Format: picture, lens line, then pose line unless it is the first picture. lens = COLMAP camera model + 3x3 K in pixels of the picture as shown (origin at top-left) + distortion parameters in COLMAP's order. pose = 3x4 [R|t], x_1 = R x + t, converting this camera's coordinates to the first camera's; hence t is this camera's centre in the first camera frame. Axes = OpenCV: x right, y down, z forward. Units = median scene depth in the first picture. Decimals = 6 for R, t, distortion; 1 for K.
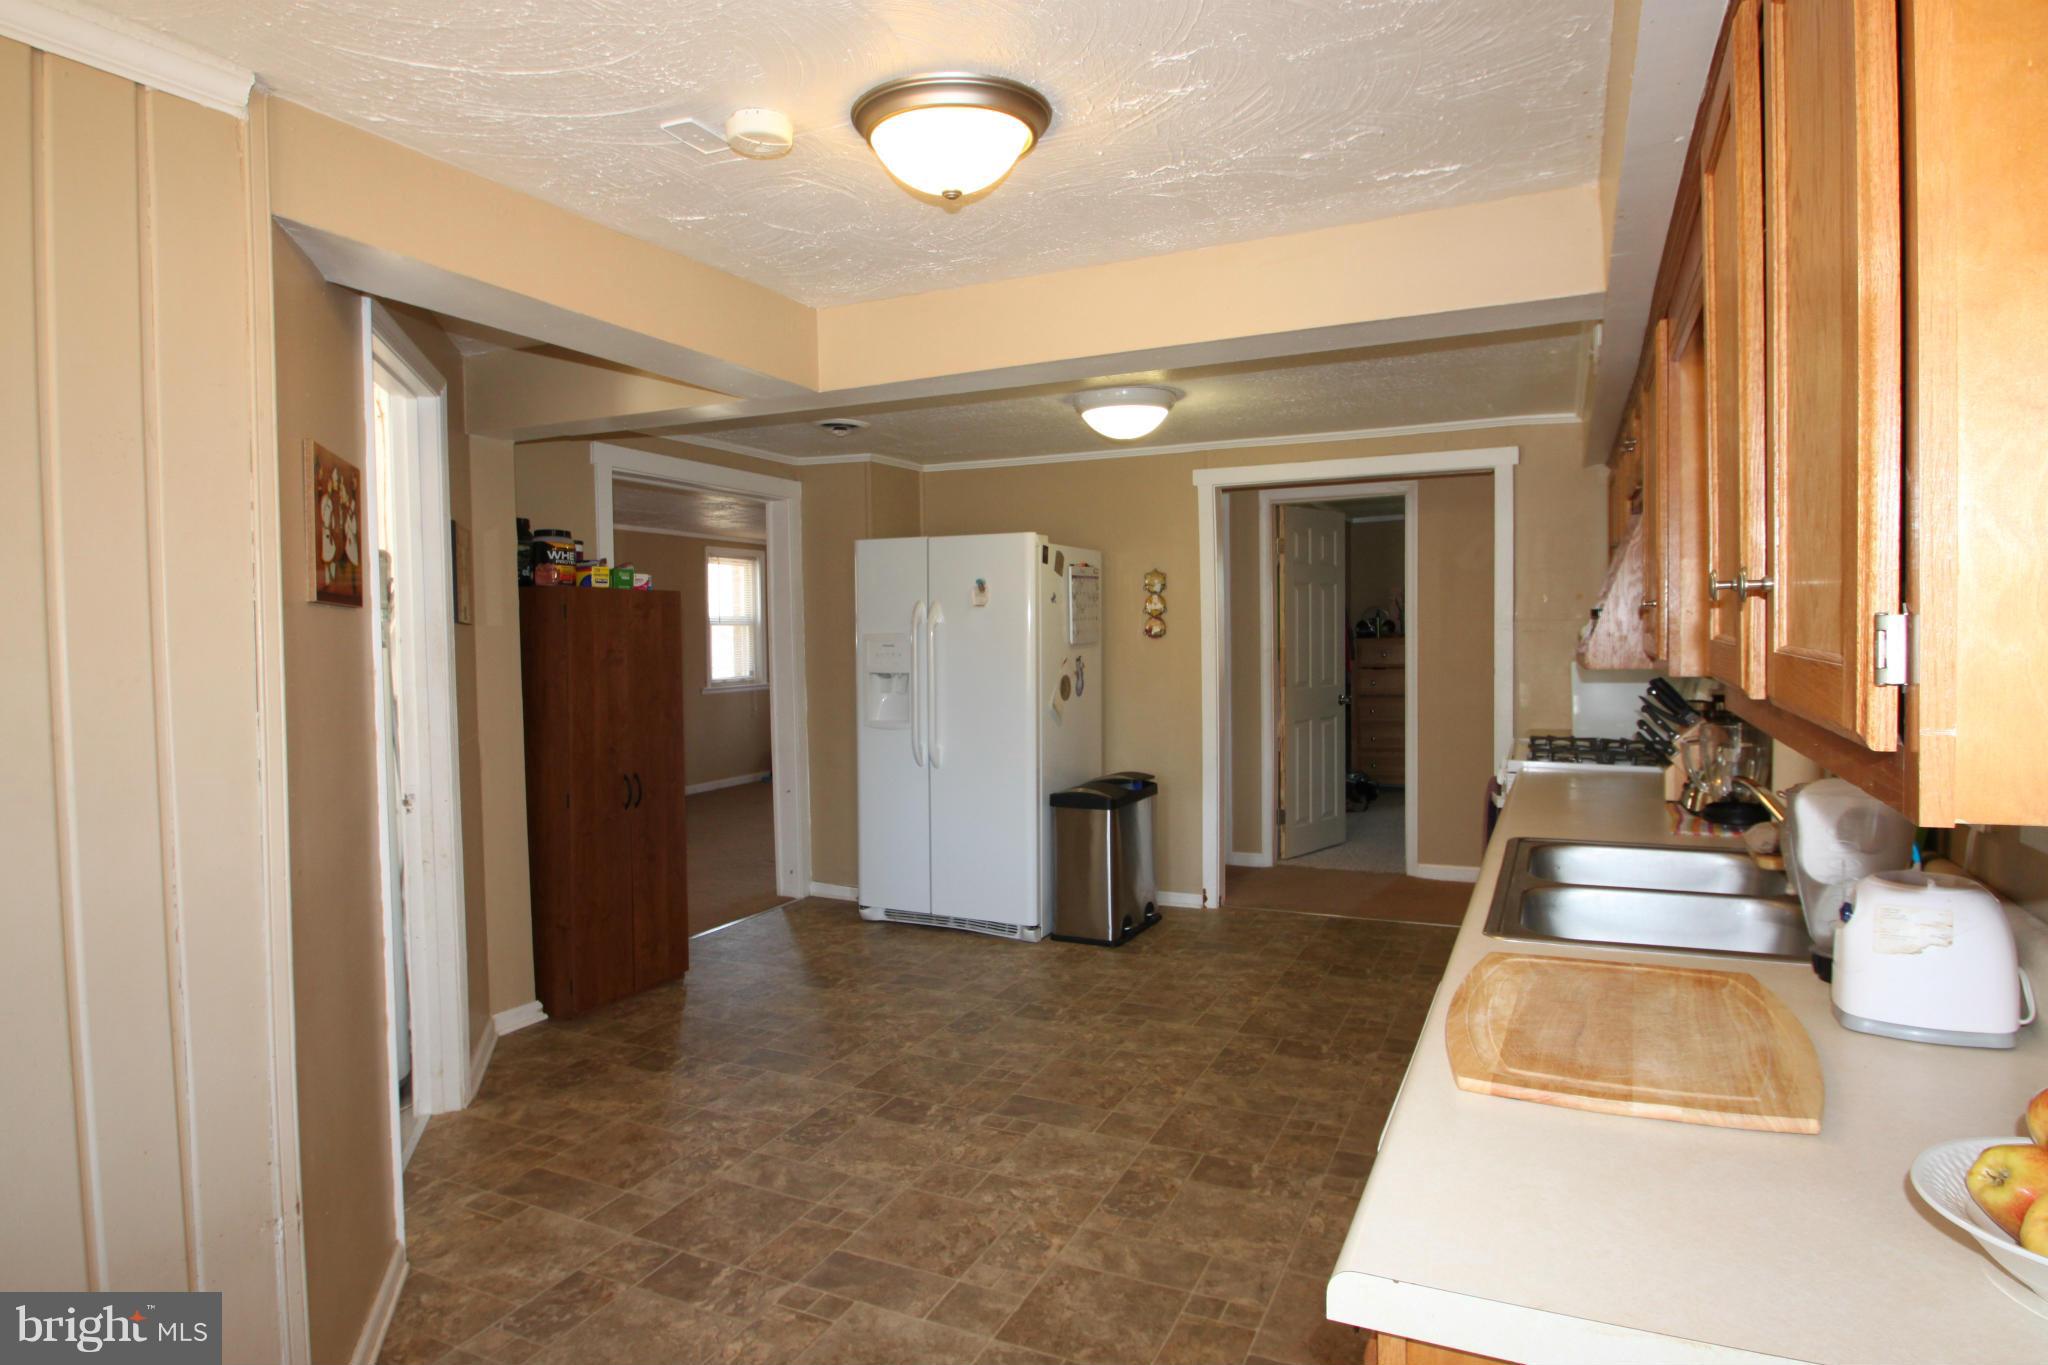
lens RADIAL K [[1164.4, 0, 1036.5], [0, 1164.4, 699.0], [0, 0, 1]] dist [-0.014664, -0.002585]
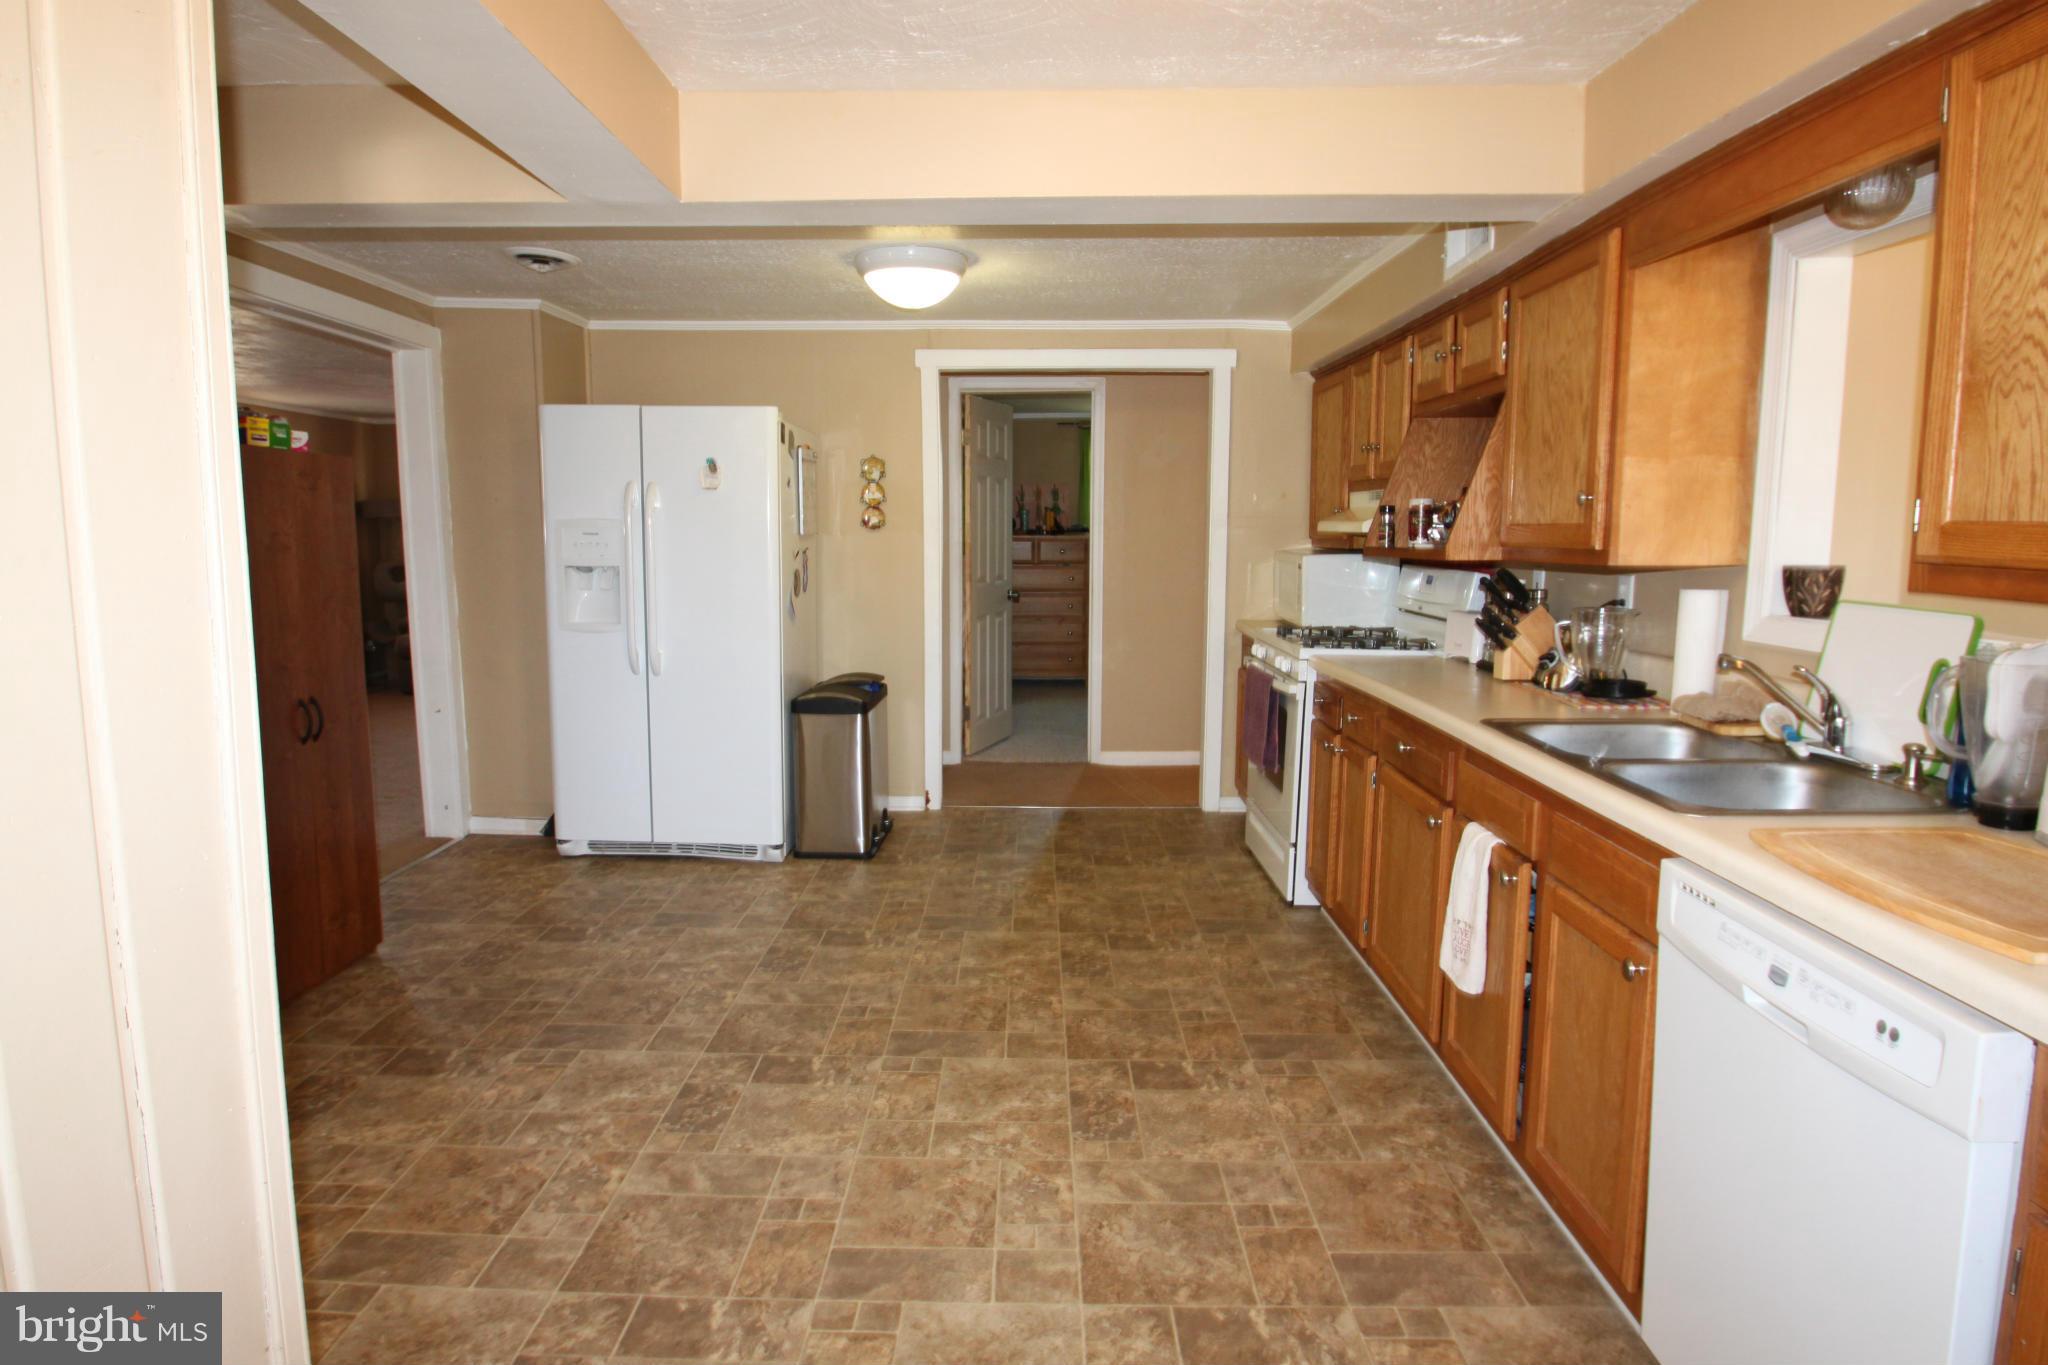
lens RADIAL K [[1164.4, 0, 1011.9], [0, 1164.4, 660.4], [0, 0, 1]] dist [-0.014664, -0.002585]
pose [[0.912341, -0.030395, 0.408301, -0.192219], [0.007015, 0.998255, 0.058638, -0.000765], [-0.409371, -0.050633, 0.910962, 0.098967]]
